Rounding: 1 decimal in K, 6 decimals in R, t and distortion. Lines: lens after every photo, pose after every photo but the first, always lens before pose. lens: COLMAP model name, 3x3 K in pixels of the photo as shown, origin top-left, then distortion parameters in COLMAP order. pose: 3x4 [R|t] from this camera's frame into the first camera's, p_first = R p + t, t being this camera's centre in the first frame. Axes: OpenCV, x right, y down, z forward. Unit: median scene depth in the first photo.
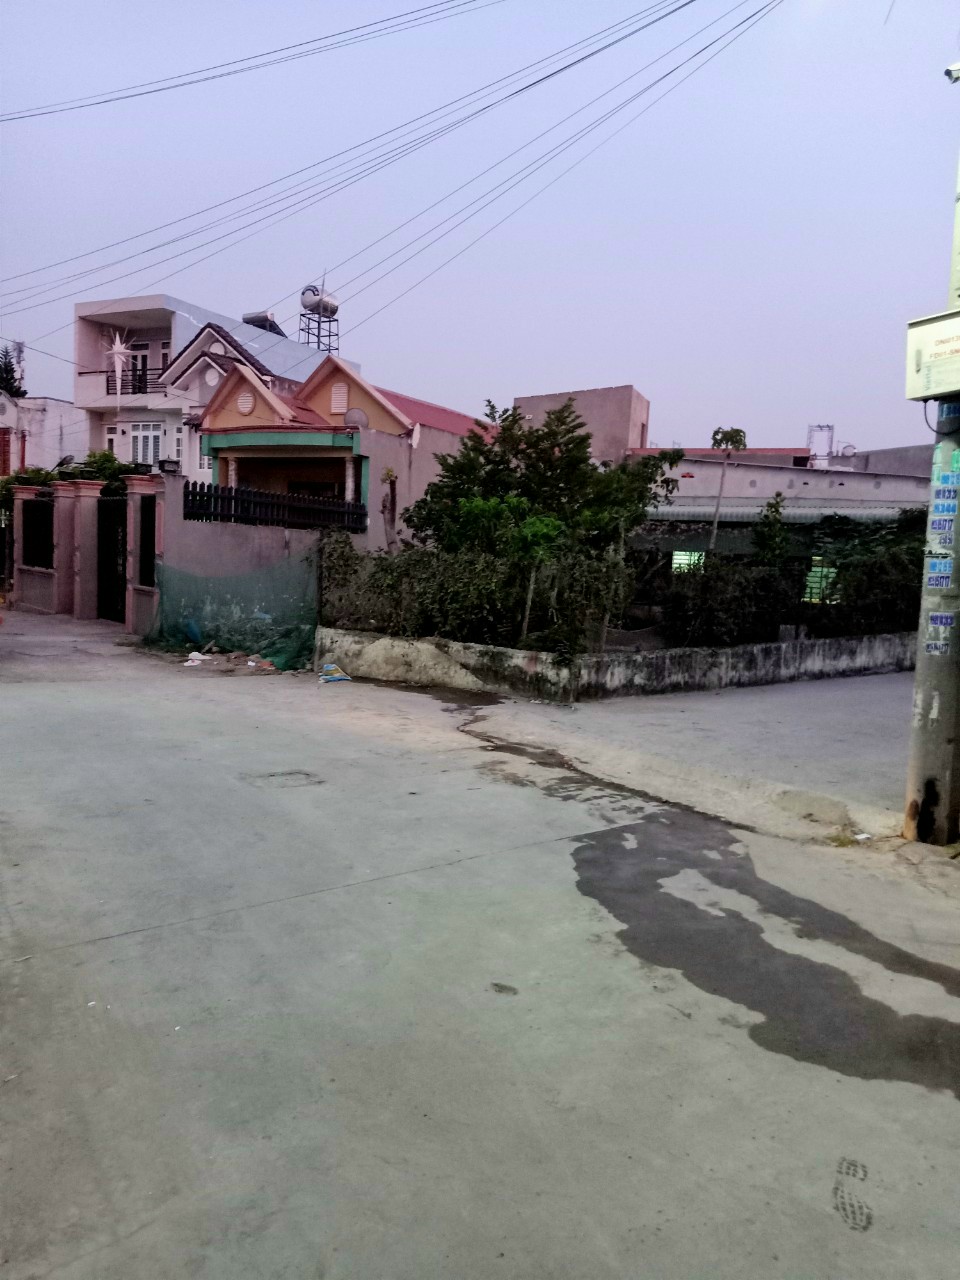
lens RADIAL K [[922.8, 0, 480.7], [0, 922.8, 639.3], [0, 0, 1]] dist [0.004504, 0.000291]
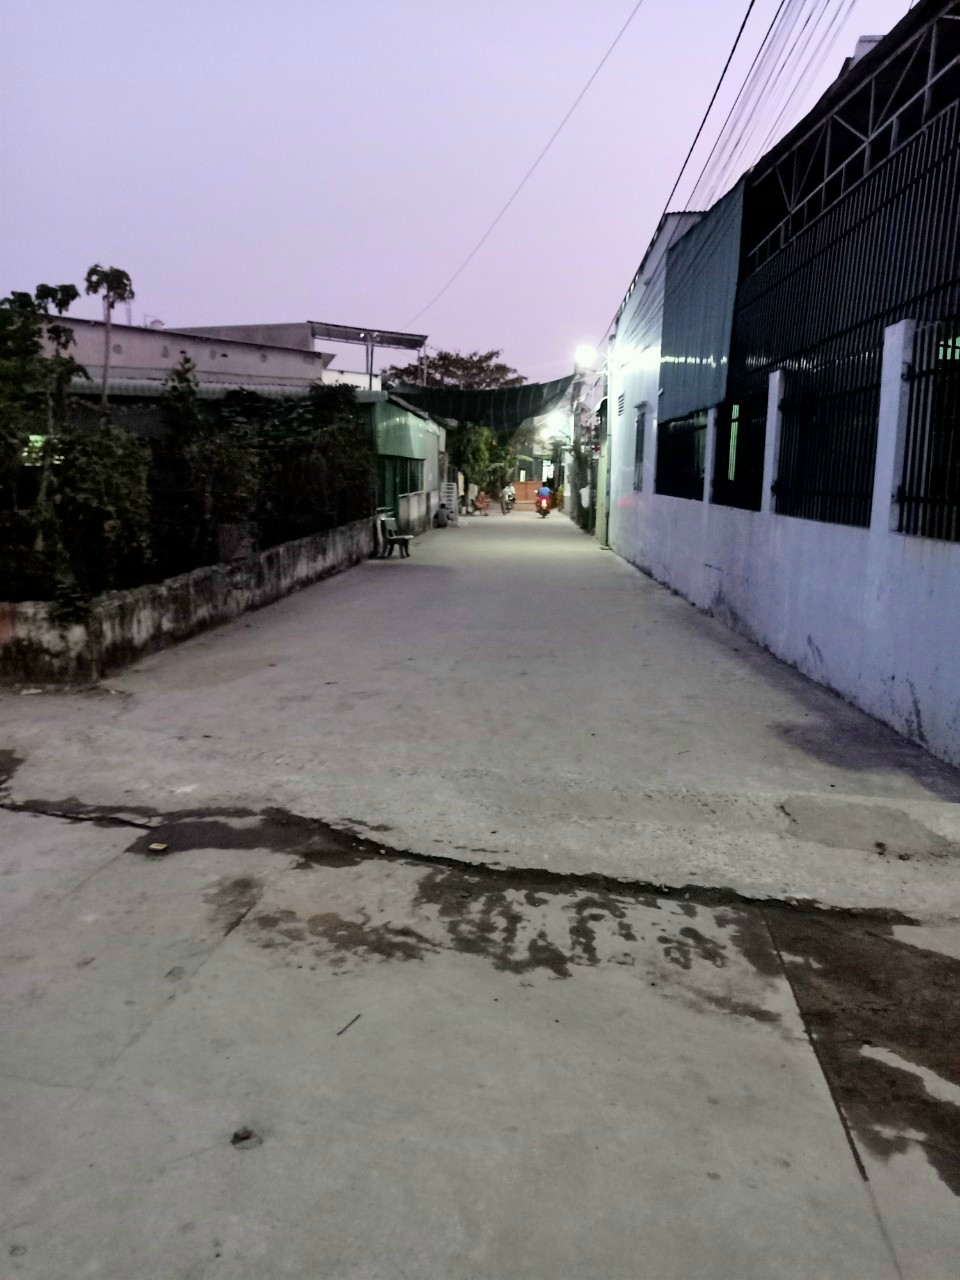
lens RADIAL K [[922.8, 0, 478.6], [0, 922.8, 644.2], [0, 0, 1]] dist [0.004504, 0.000291]
pose [[0.726700, -0.158849, 0.668336, -0.097986], [0.079415, 0.985801, 0.147953, -0.019310], [-0.682349, -0.054442, 0.728997, 0.342593]]
